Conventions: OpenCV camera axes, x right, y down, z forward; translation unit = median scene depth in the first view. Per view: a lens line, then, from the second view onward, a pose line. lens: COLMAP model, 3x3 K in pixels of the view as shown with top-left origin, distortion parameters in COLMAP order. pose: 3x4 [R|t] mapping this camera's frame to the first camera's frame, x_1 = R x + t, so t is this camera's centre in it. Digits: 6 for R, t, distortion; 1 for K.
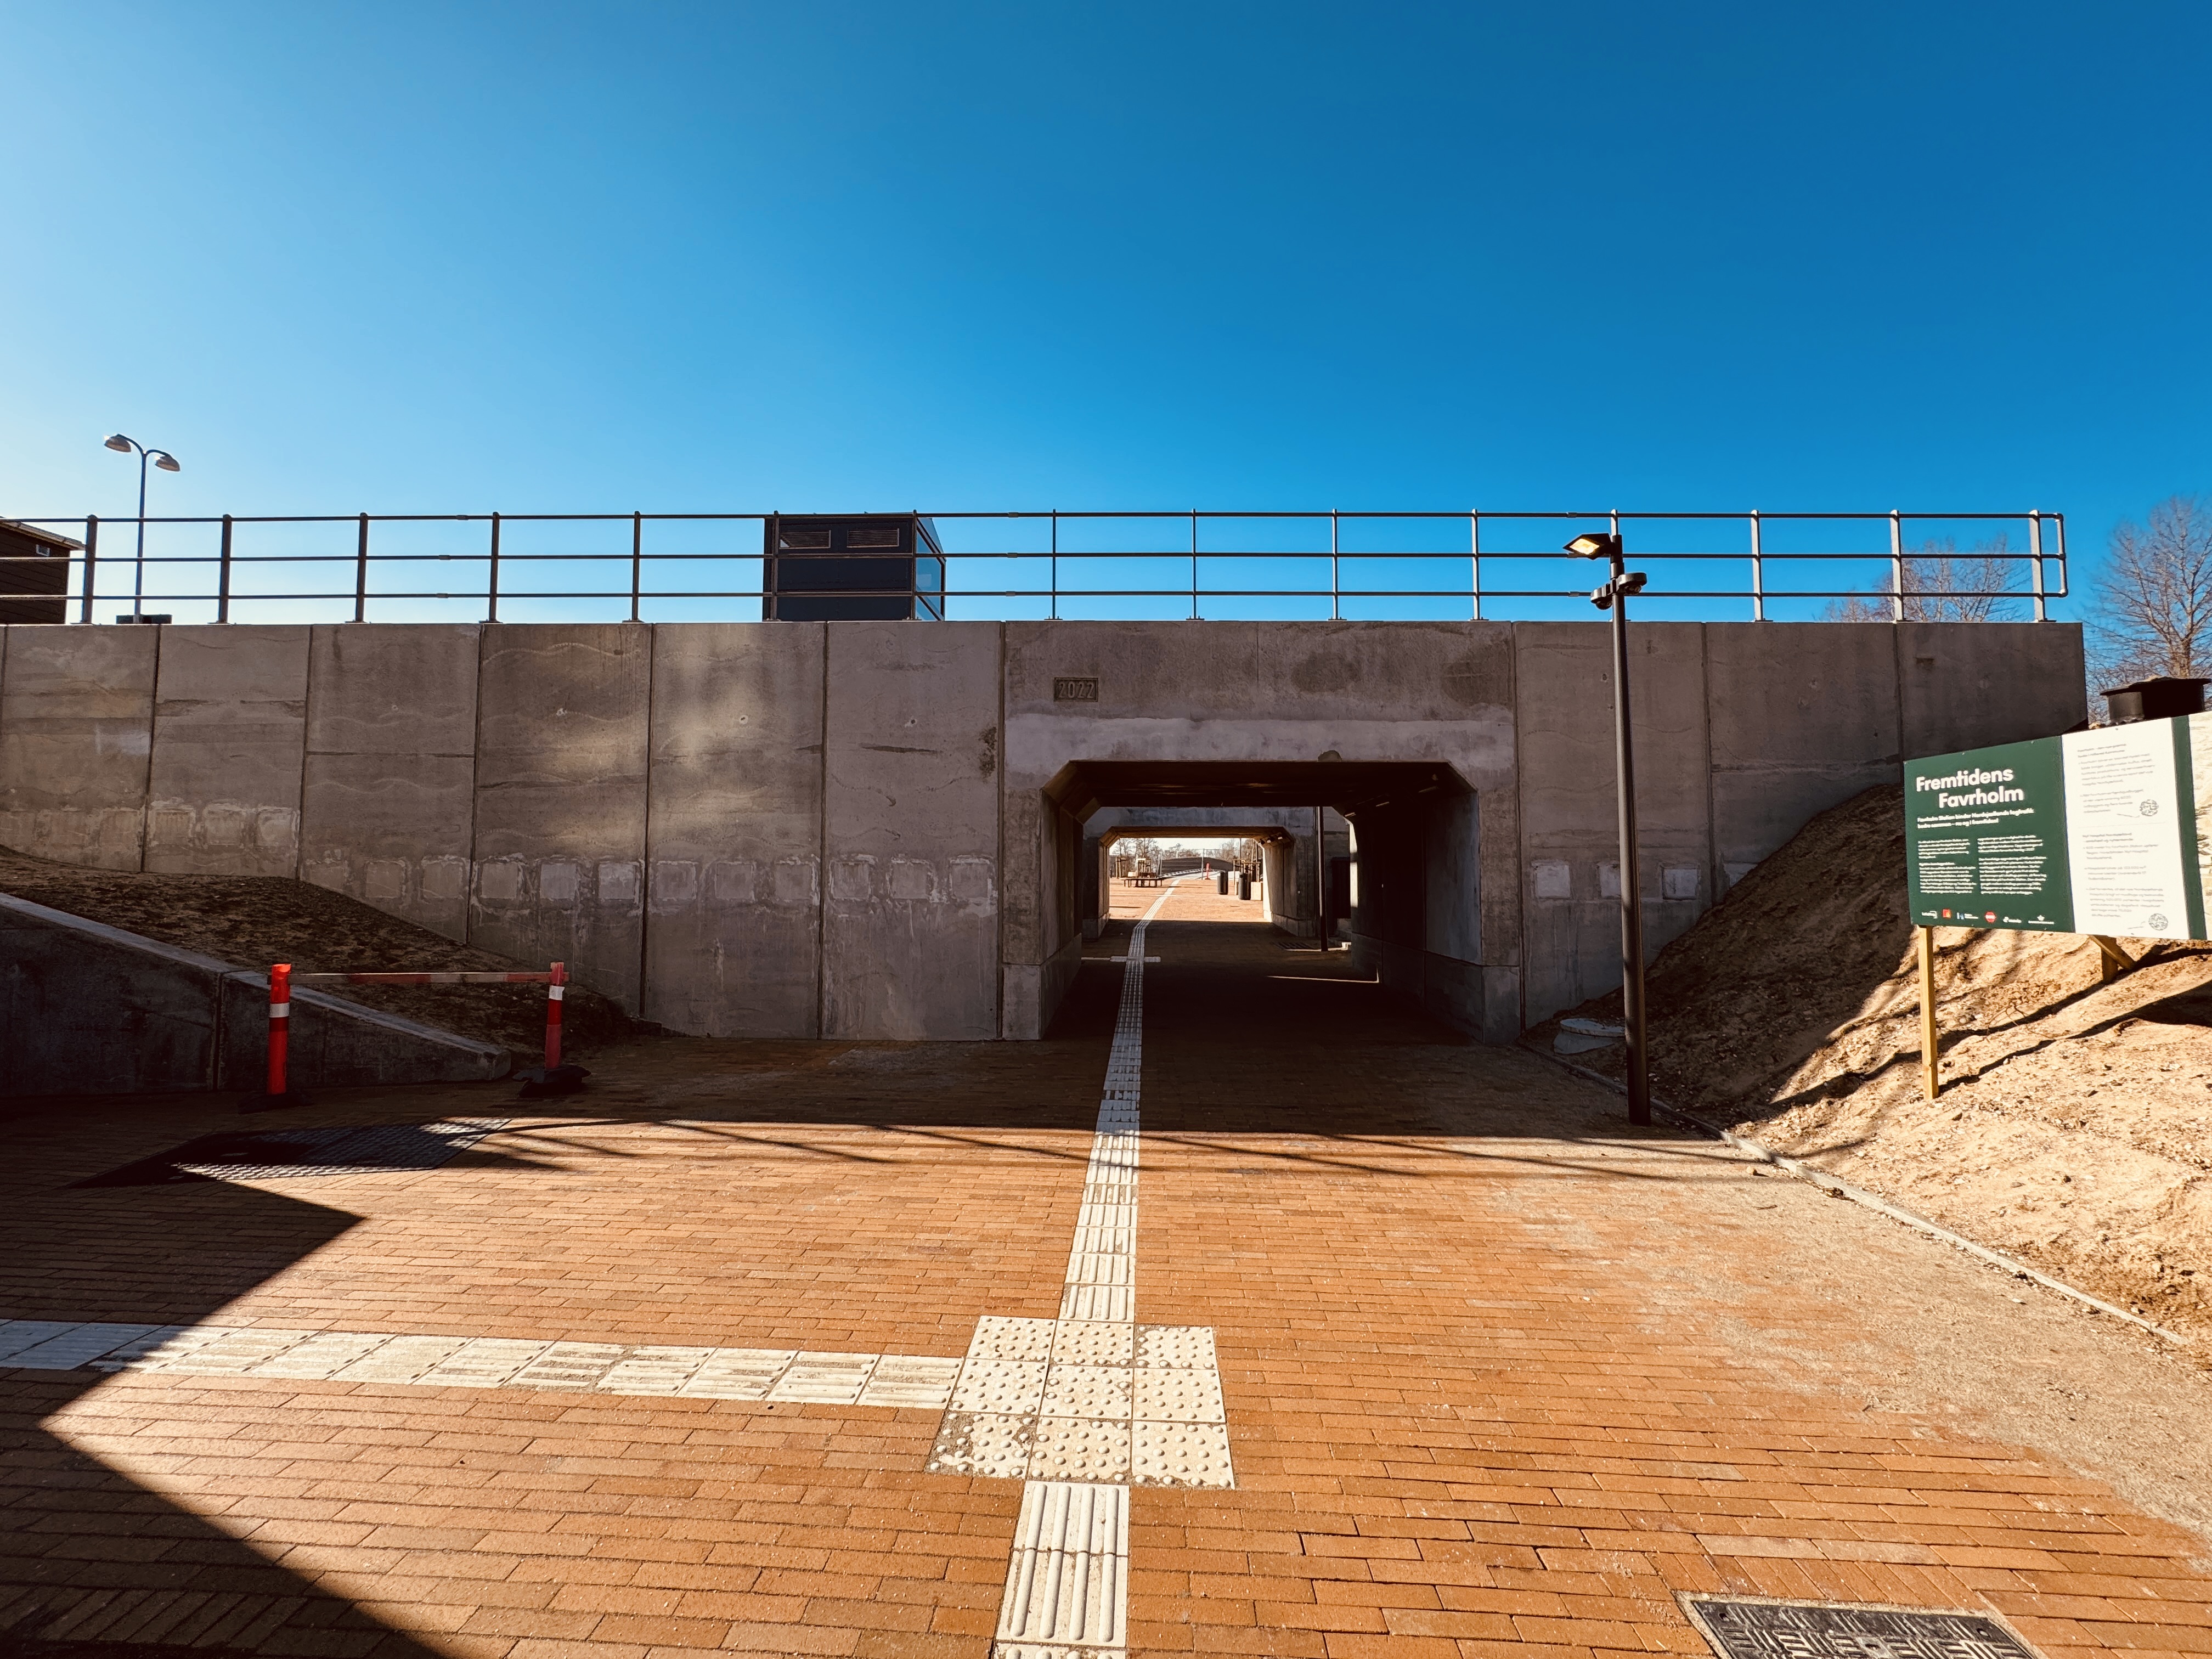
lens RADIAL K [[877.1, 0, 1129.6], [0, 877.1, 828.5], [0, 0, 1]] dist [-0.001506, 0.000932]
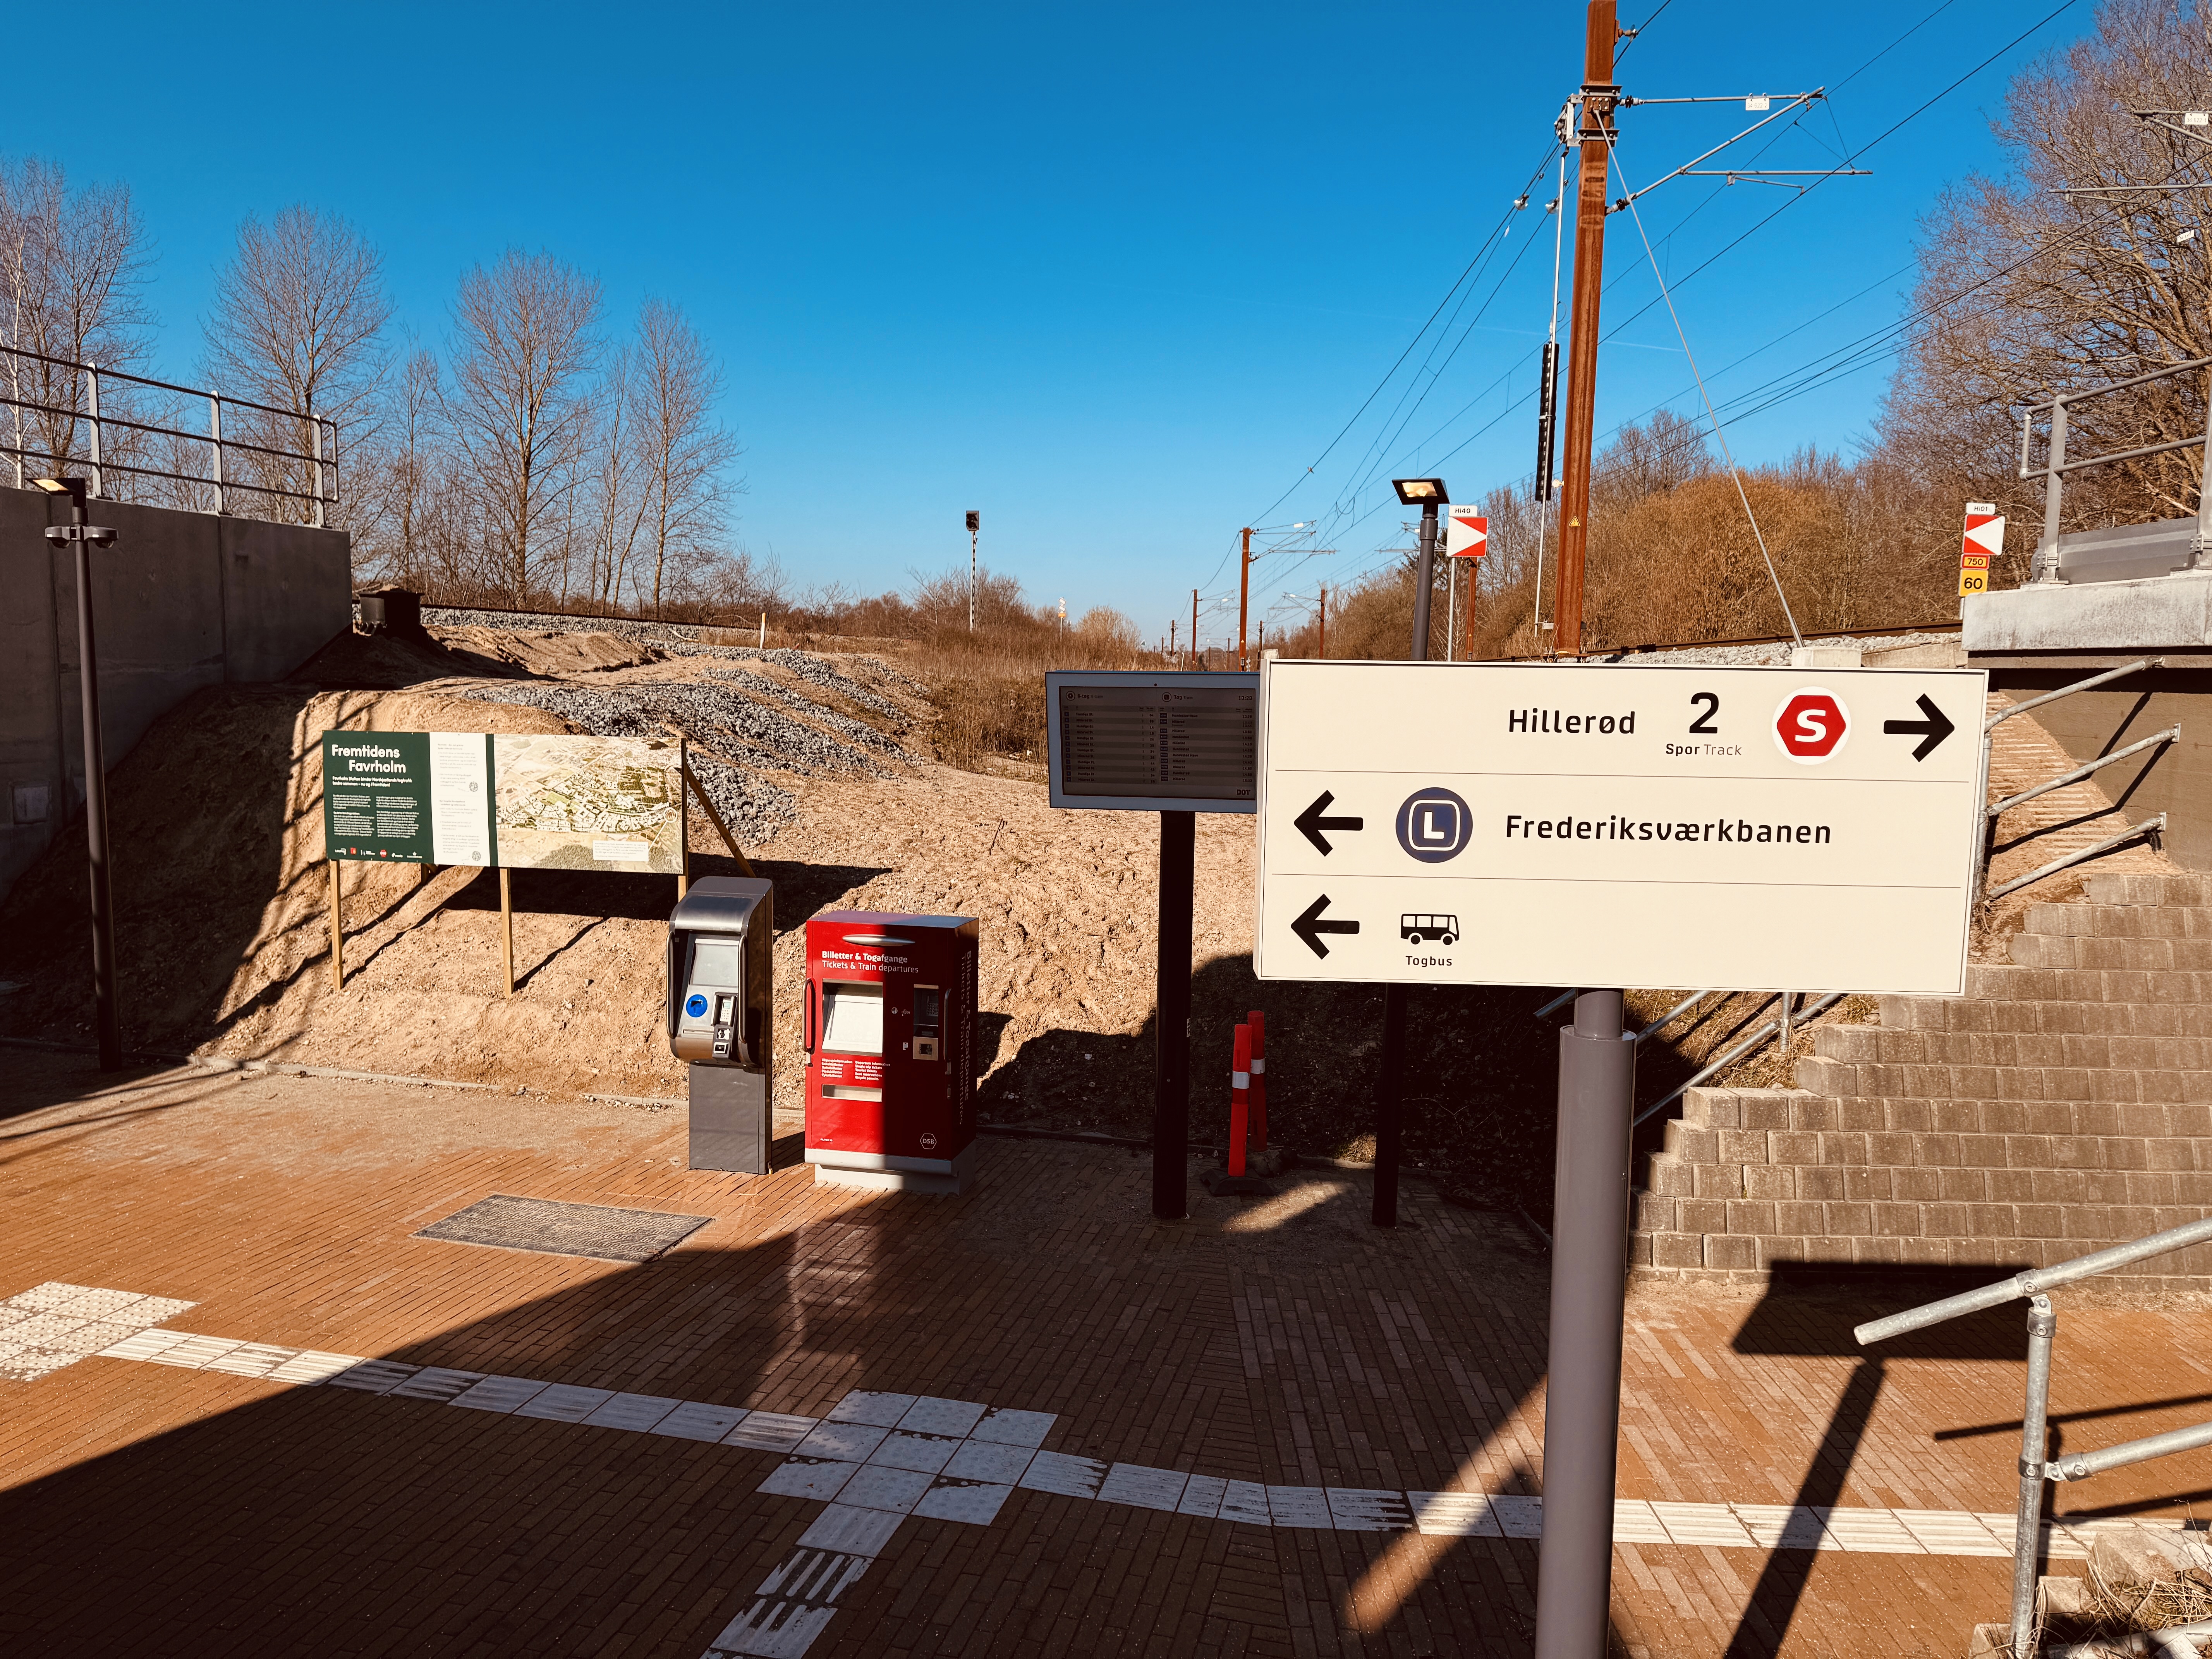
lens RADIAL K [[1526.8, 0, 1111.4], [0, 1526.8, 830.8], [0, 0, 1]] dist [0.038226, -0.050481]
pose [[0.194328, -0.100163, 0.975809, -1.057174], [-0.075865, 0.990259, 0.116755, -0.277164], [-0.977998, -0.096718, 0.184837, -0.522746]]
